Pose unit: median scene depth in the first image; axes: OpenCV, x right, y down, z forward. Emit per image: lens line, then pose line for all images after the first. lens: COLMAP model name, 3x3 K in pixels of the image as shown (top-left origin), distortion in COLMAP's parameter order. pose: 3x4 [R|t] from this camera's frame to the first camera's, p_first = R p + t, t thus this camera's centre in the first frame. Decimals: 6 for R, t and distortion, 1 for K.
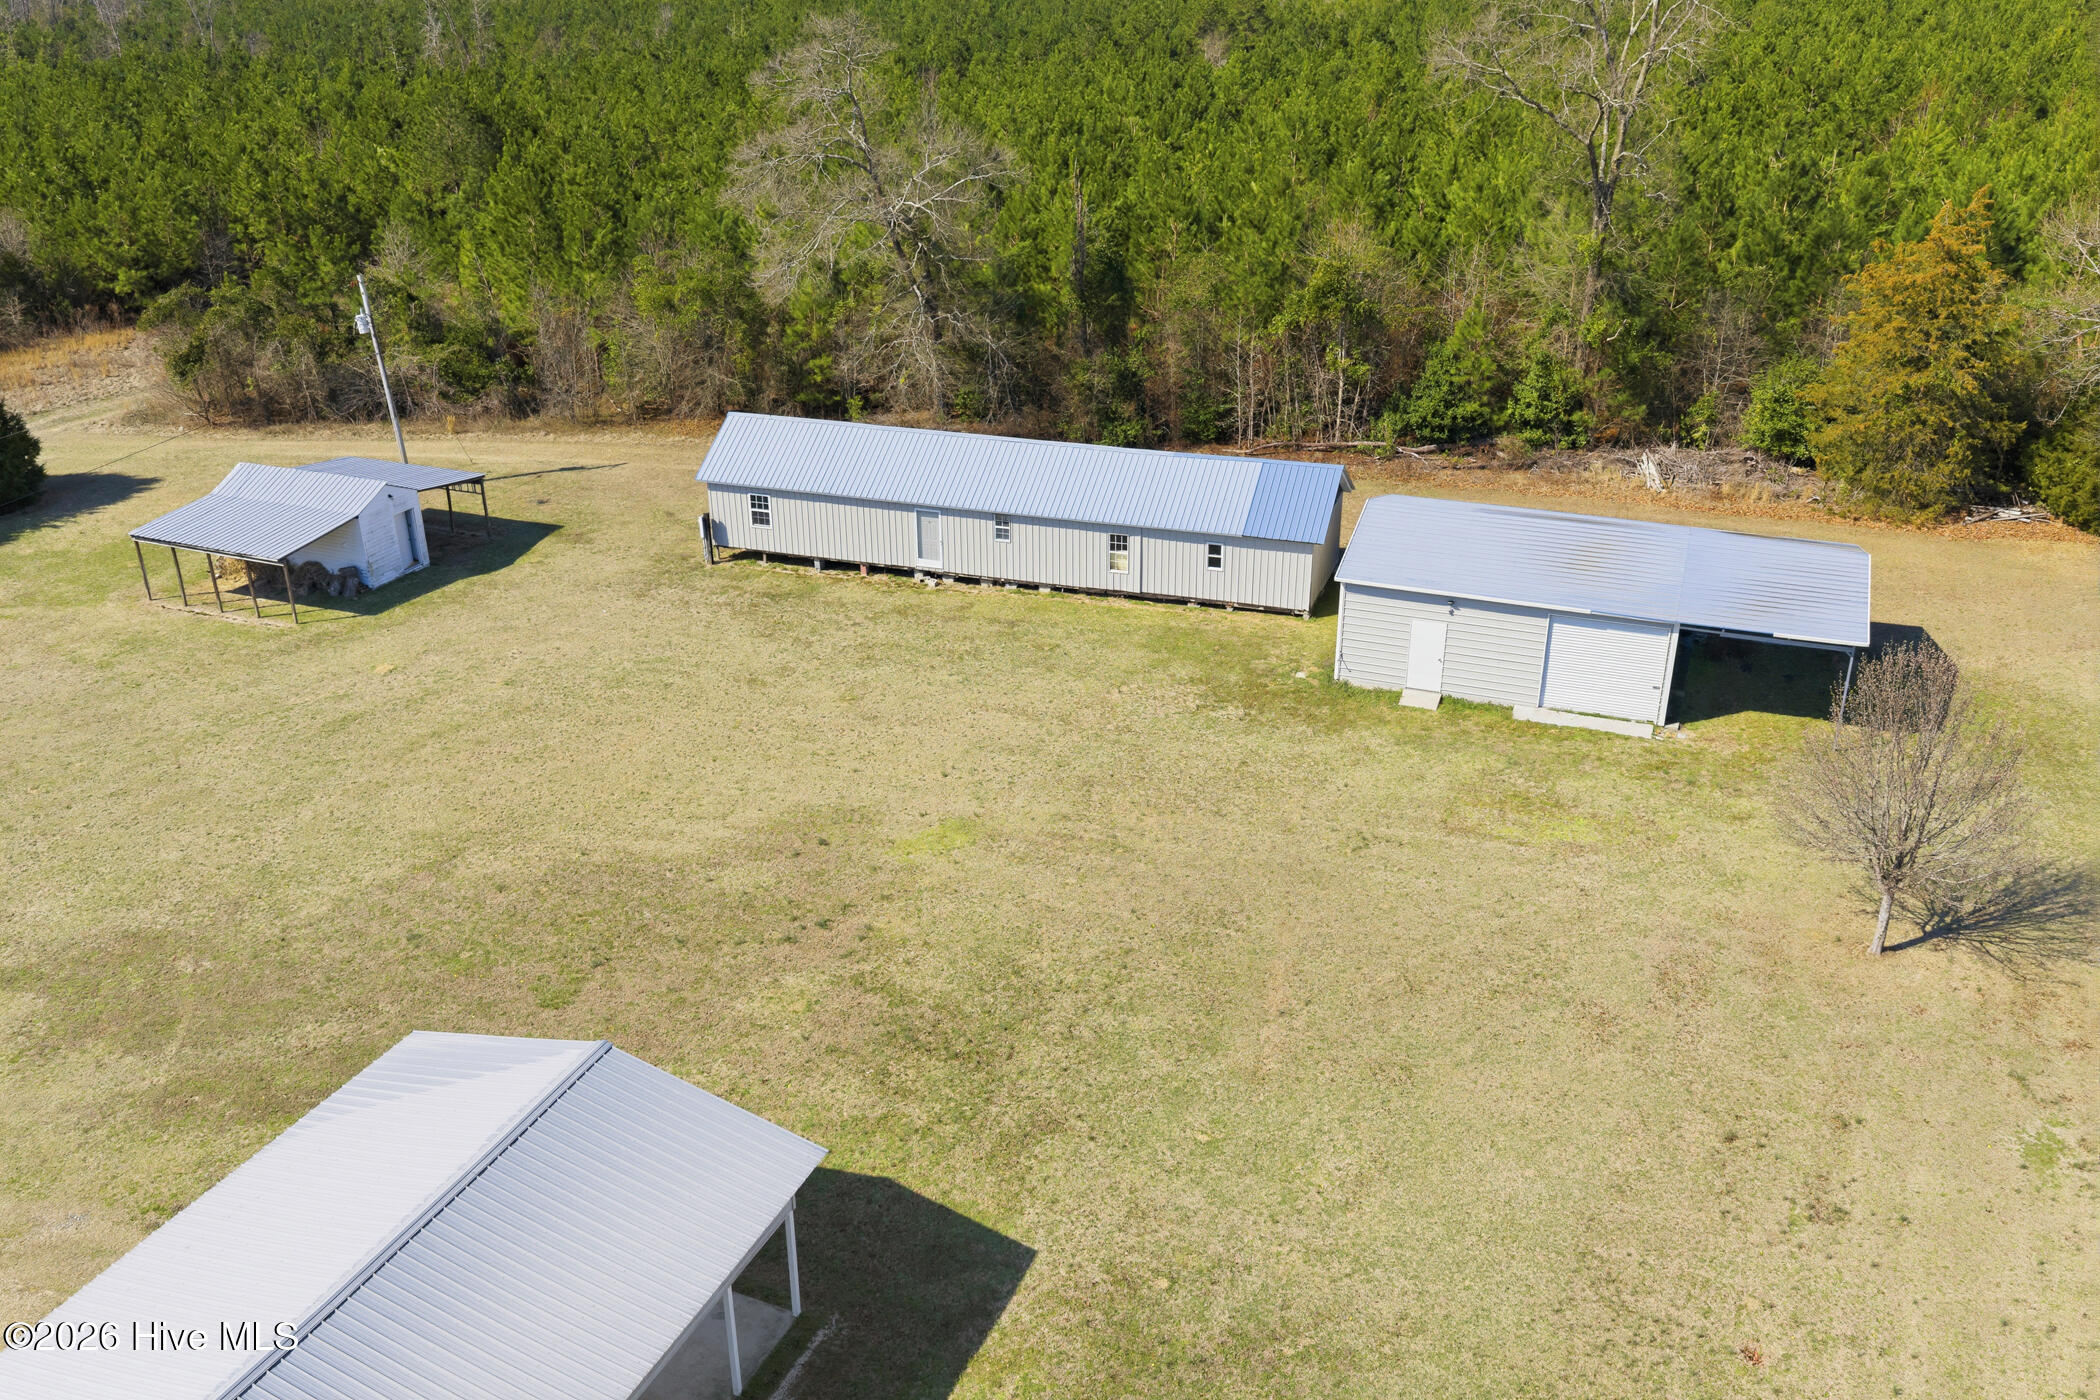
lens RADIAL K [[1740.5, 0, 1050.0], [0, 1740.5, 700.0], [0, 0, 1]] dist [0.041483, -0.095346]
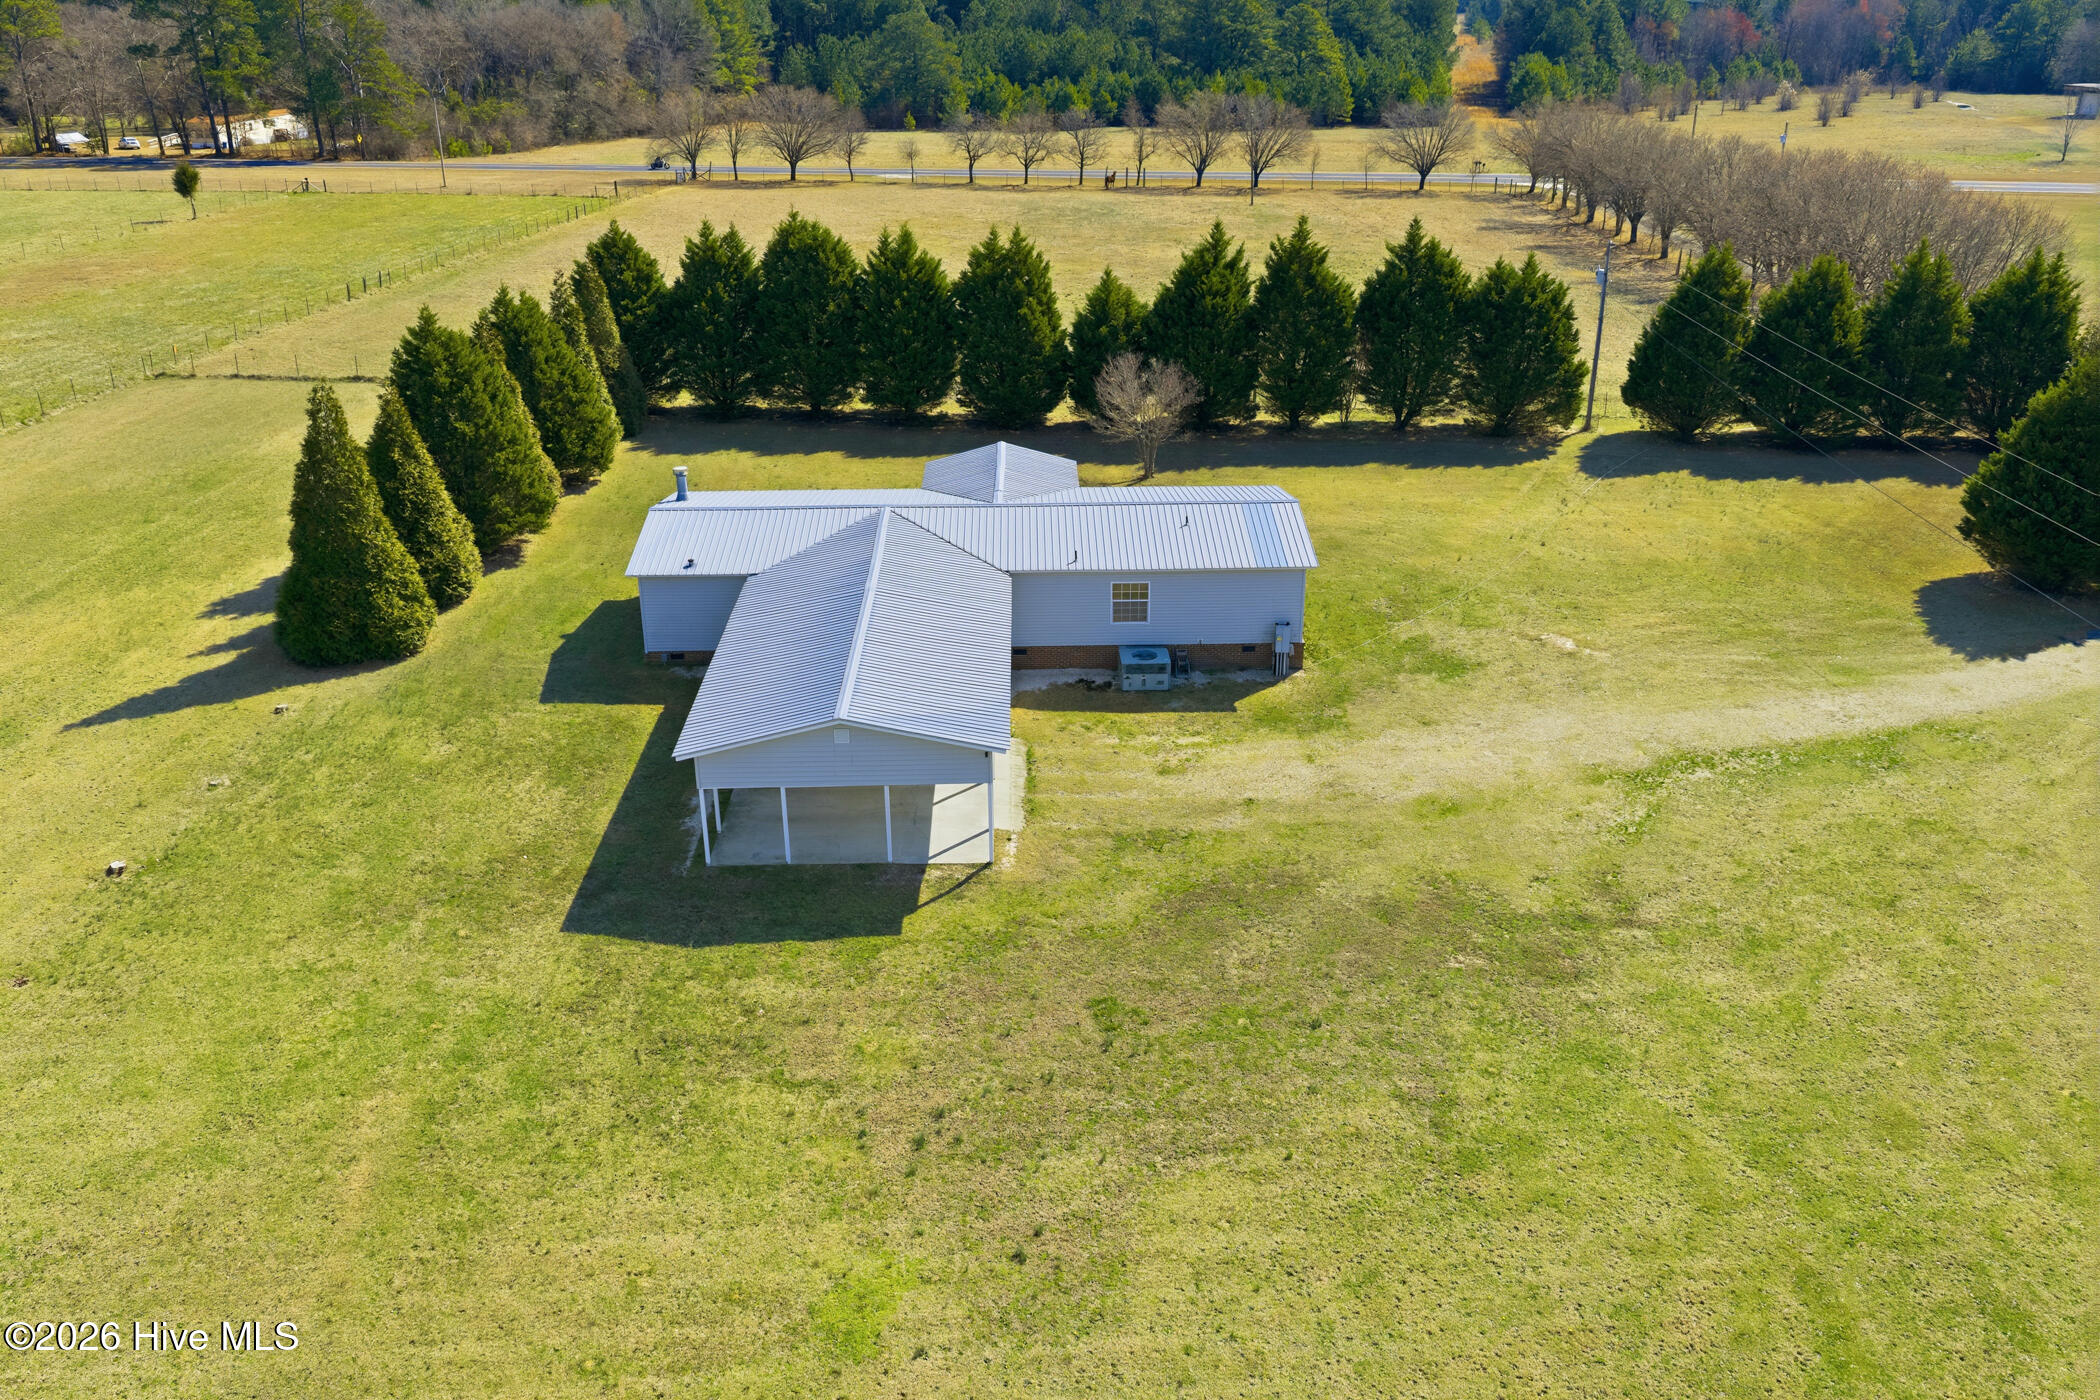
lens RADIAL K [[1741.4, 0, 1052.7], [0, 1741.4, 702.1], [0, 0, 1]] dist [0.023818, -0.040338]
pose [[-0.910900, 0.168781, -0.376529, 0.061410], [-0.164923, 0.687537, 0.707173, -0.409721], [0.378235, 0.706262, -0.598442, 0.898745]]
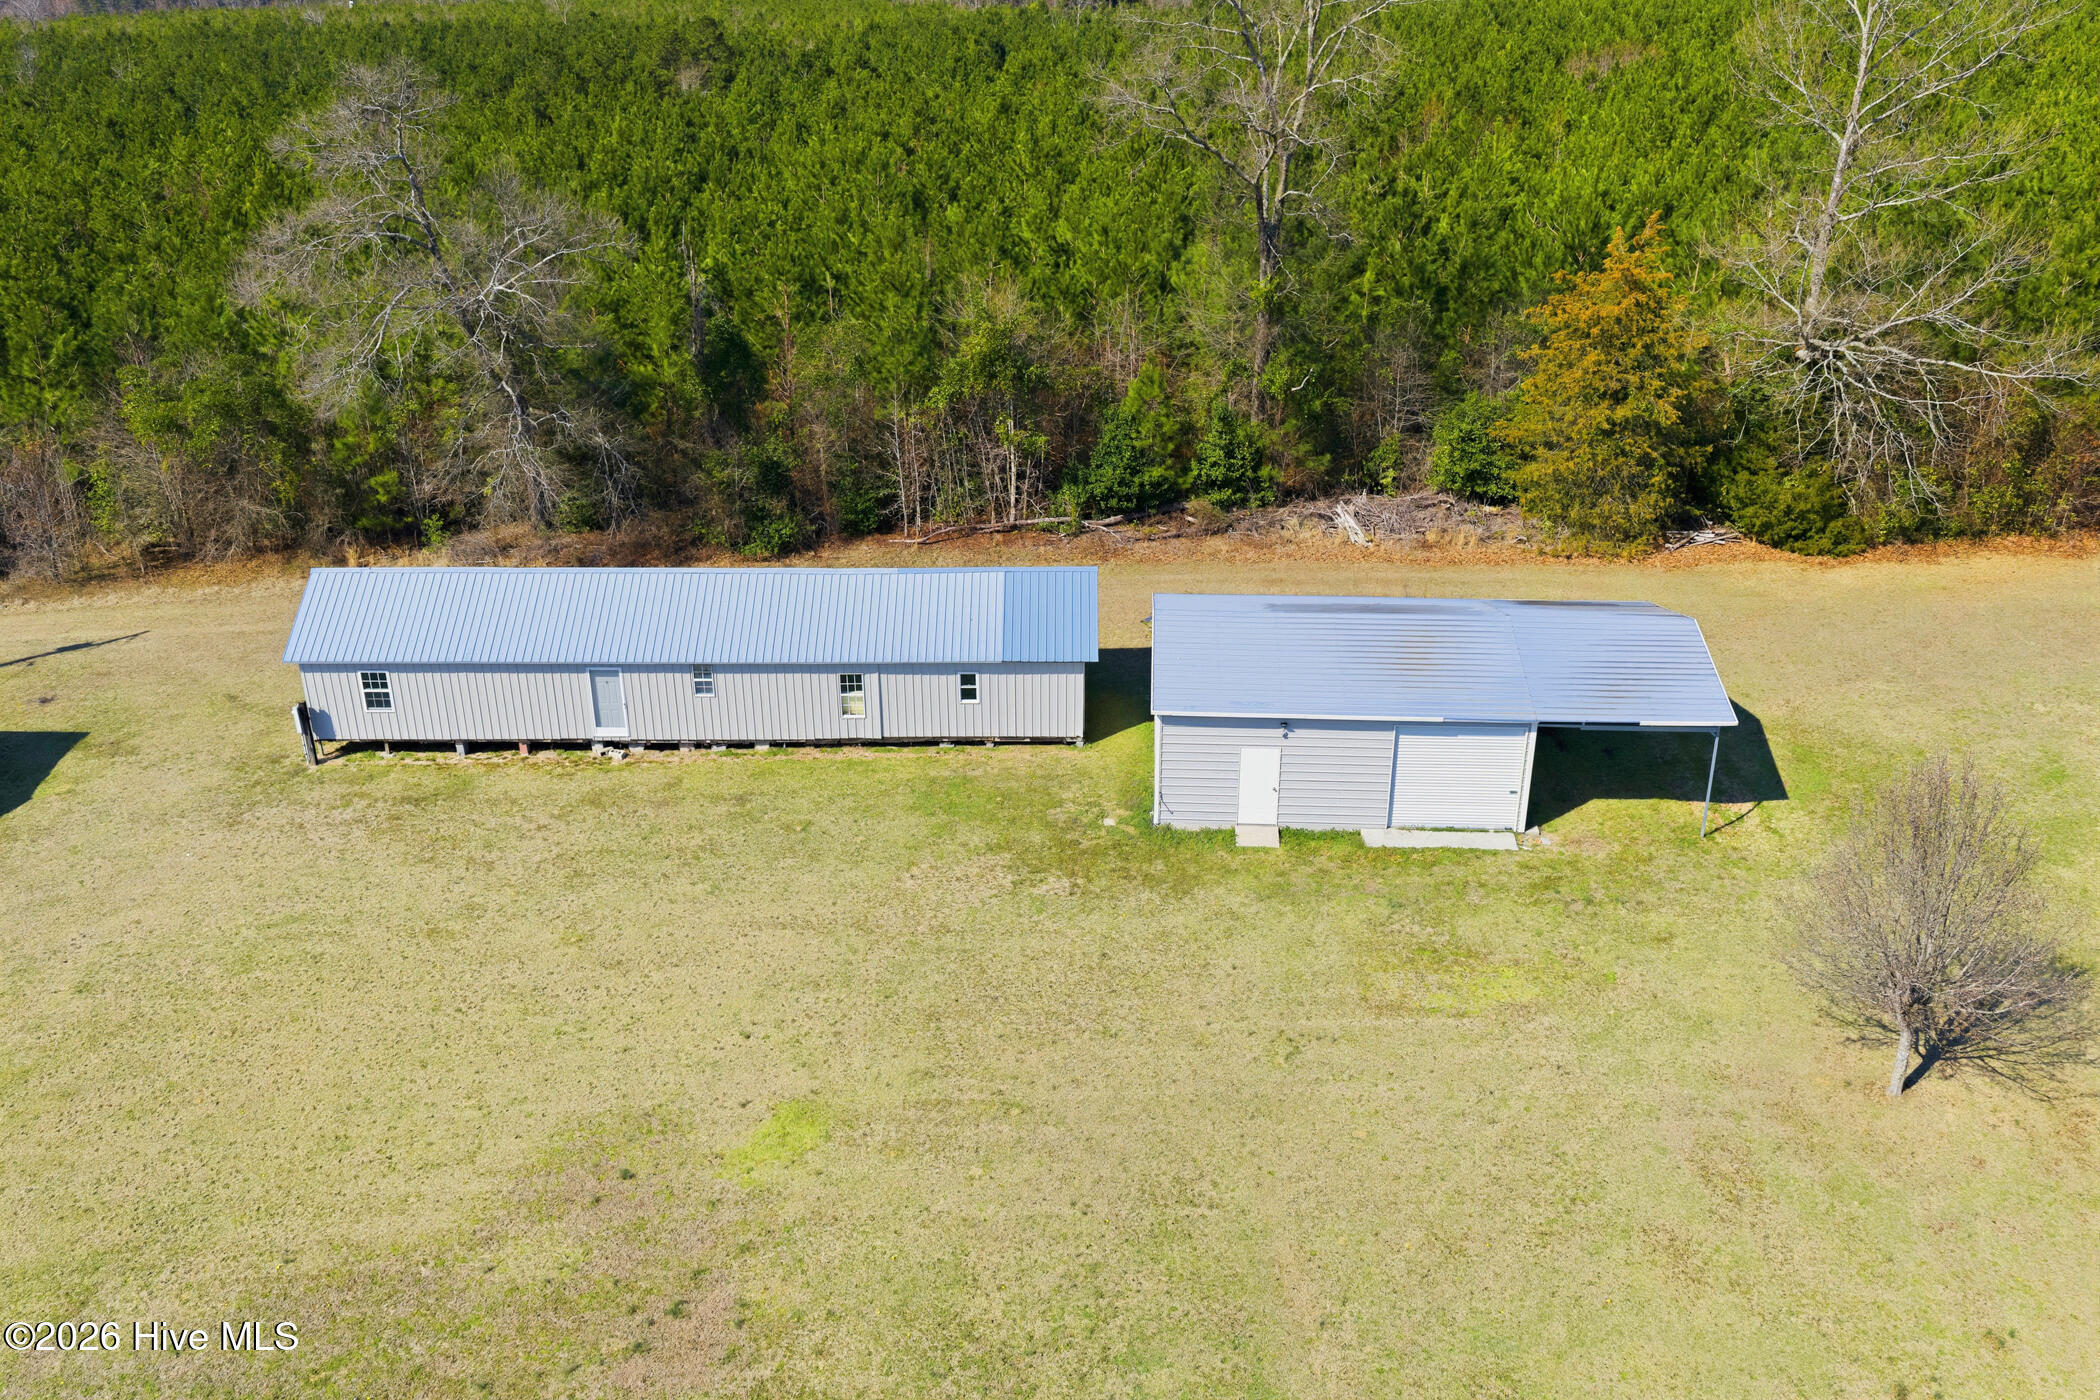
lens RADIAL K [[1741.4, 0, 1052.7], [0, 1741.4, 702.1], [0, 0, 1]] dist [0.023818, -0.040338]
pose [[0.950873, -0.125272, 0.283103, -0.100962], [0.128291, 0.991705, 0.007927, -0.071544], [-0.281748, 0.028782, 0.959057, 0.159512]]
